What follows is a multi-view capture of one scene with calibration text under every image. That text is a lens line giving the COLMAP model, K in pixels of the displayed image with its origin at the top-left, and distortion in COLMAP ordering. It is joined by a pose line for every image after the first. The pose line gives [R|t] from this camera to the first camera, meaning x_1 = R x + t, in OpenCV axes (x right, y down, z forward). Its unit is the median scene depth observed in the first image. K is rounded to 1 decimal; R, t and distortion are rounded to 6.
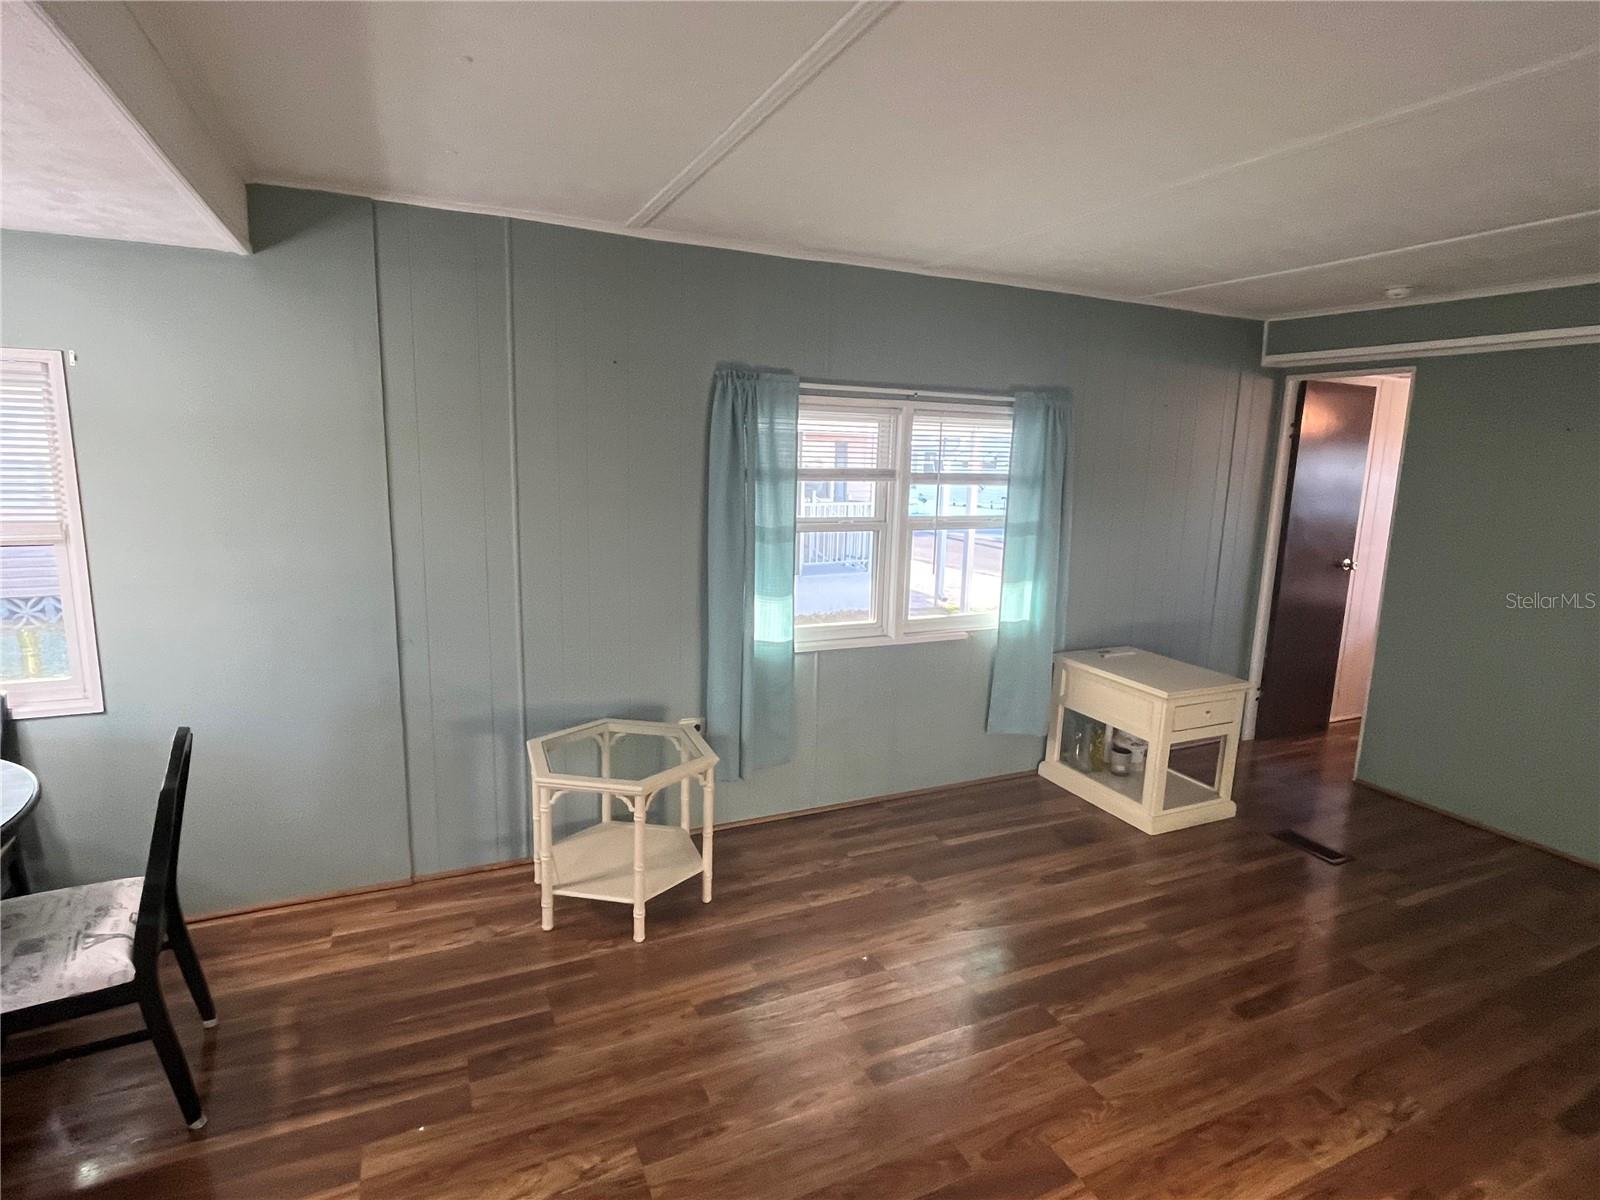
lens RADIAL K [[823.9, 0, 792.4], [0, 823.9, 593.9], [0, 0, 1]] dist [-0.000971, -0.002933]
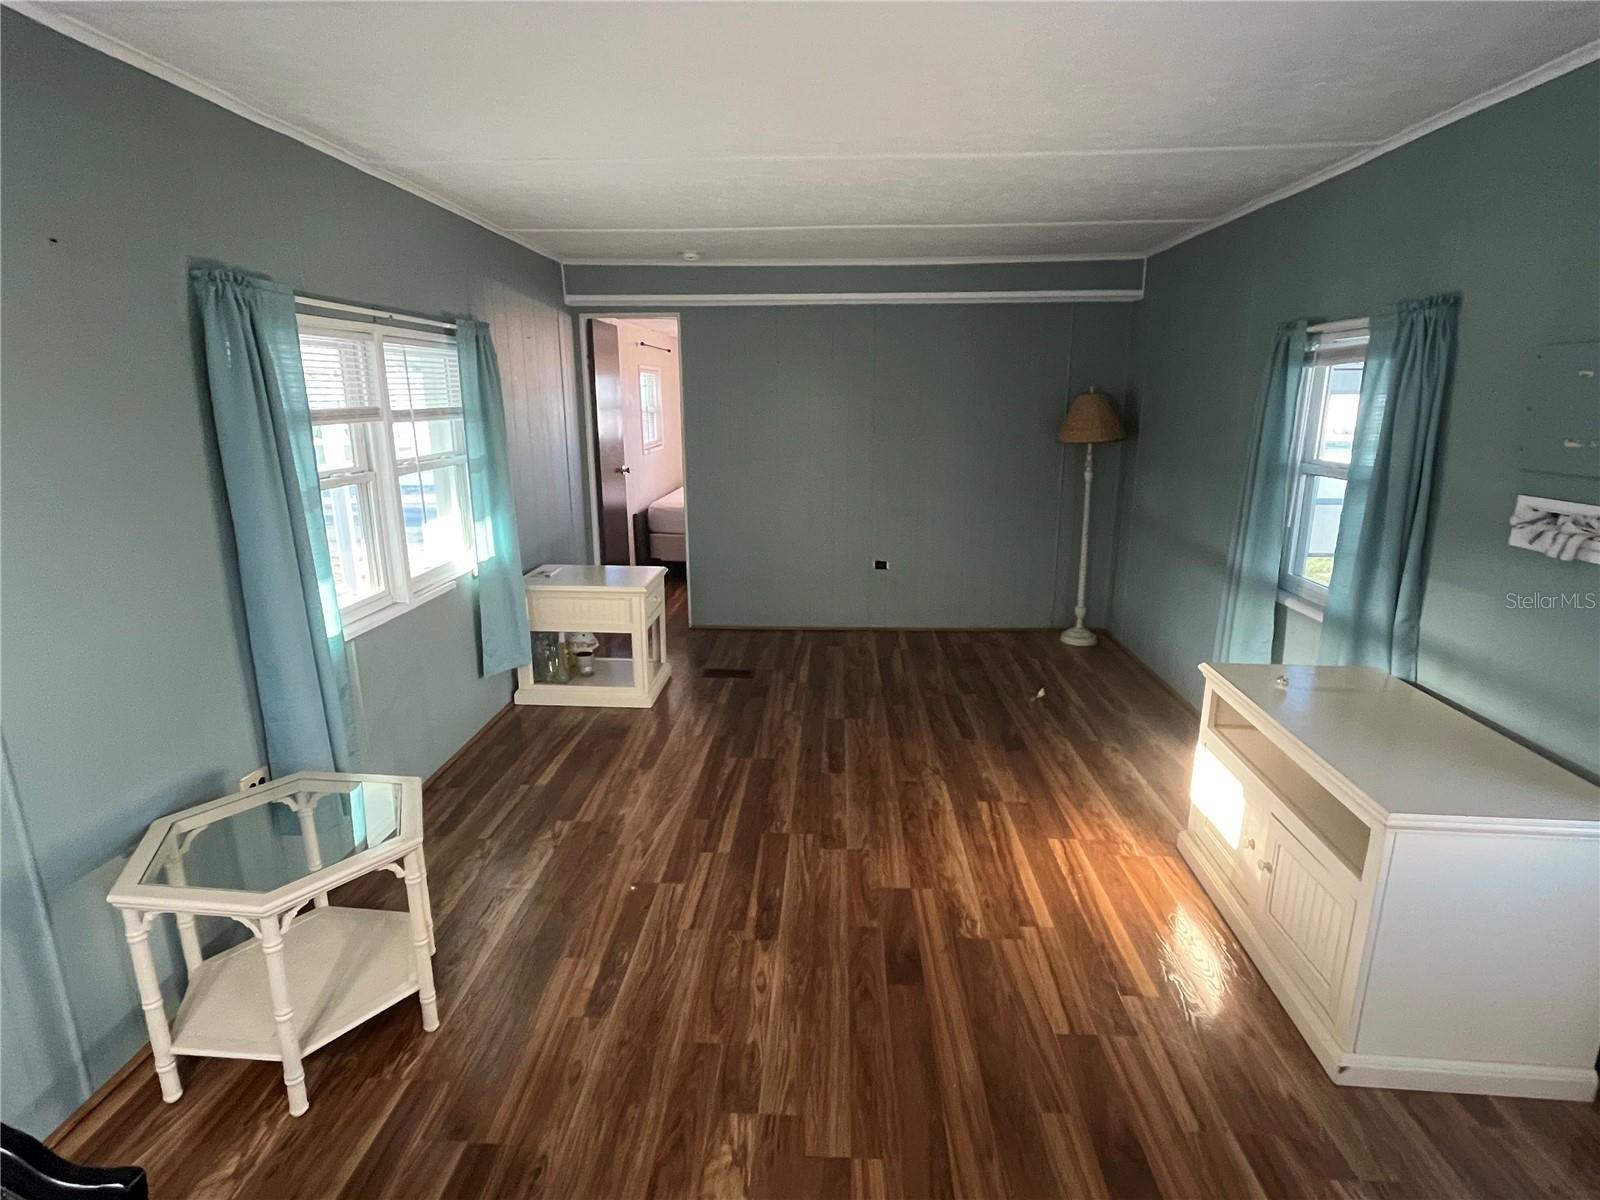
lens RADIAL K [[823.9, 0, 795.0], [0, 823.9, 594.3], [0, 0, 1]] dist [-0.000971, -0.002933]
pose [[0.468308, -0.237396, 0.851076, -0.453261], [0.165781, 0.969731, 0.179272, -0.046084], [-0.867874, 0.057138, 0.493488, 0.226345]]
